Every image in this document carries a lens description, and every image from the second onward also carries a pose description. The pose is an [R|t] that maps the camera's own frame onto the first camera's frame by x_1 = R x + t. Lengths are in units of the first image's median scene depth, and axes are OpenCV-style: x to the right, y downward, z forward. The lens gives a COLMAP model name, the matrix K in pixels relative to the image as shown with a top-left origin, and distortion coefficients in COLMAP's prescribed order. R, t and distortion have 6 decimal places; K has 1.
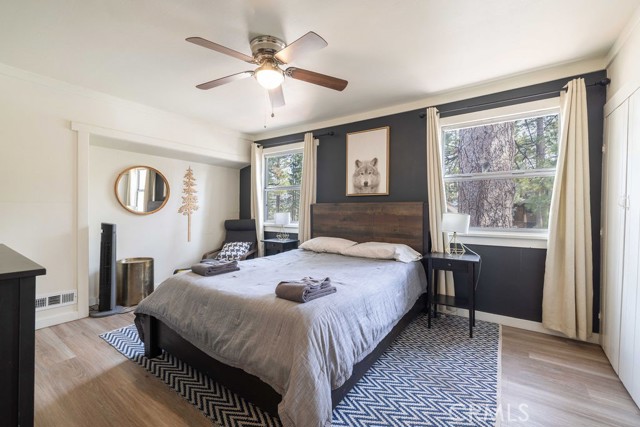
lens RADIAL K [[266.5, 0, 323.0], [0, 266.5, 209.4], [0, 0, 1]] dist [0.002204, 0.000134]
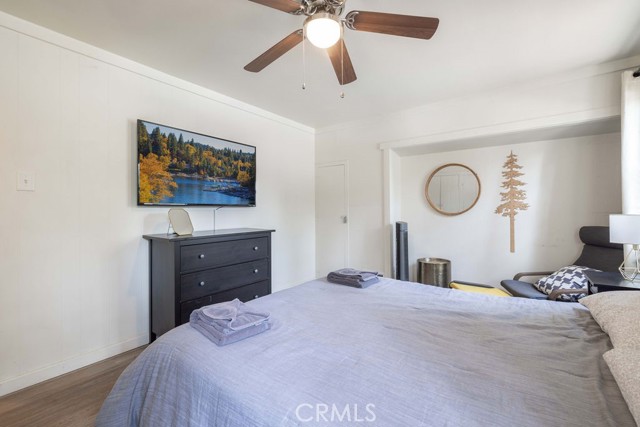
lens RADIAL K [[283.6, 0, 331.4], [0, 283.6, 211.8], [0, 0, 1]] dist [0.001767, 0.000265]
pose [[0.002445, -0.002828, -0.999993, 0.290340], [0.013475, 0.999905, -0.002795, 0.003856], [0.999906, -0.013468, 0.002482, 0.499573]]
